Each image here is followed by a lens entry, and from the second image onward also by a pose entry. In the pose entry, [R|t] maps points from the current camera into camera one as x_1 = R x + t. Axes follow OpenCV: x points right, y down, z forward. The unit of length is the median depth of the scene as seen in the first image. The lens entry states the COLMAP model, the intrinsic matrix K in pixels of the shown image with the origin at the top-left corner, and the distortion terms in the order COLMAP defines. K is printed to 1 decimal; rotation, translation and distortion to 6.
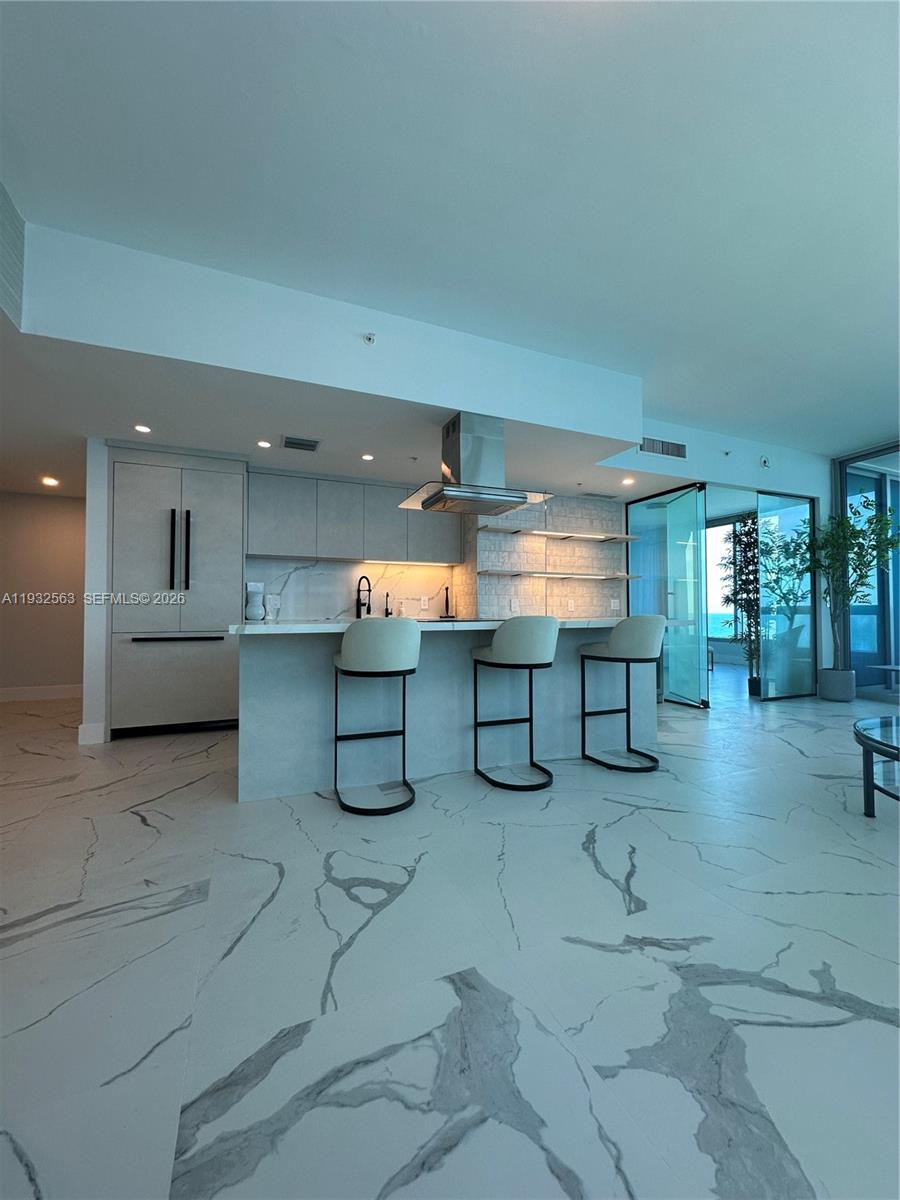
lens RADIAL K [[480.8, 0, 448.5], [0, 480.8, 601.0], [0, 0, 1]] dist [-0.007445, 0.001344]
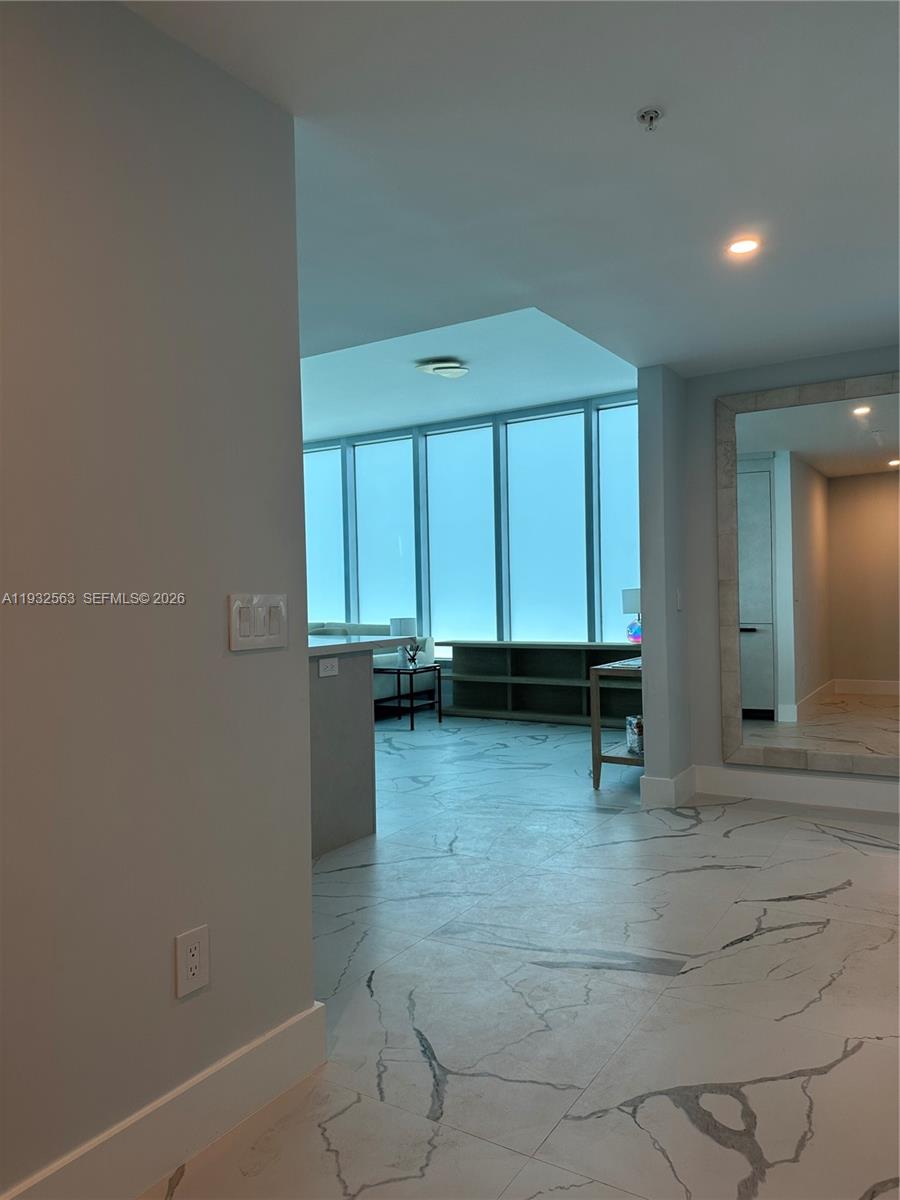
lens RADIAL K [[841.0, 0, 452.1], [0, 841.0, 607.1], [0, 0, 1]] dist [0.055871, -0.080172]
pose [[-0.574906, 0.005878, 0.818198, -0.497405], [0.003780, 0.999983, -0.004528, -0.023967], [-0.818210, 0.000489, -0.574919, 1.099512]]
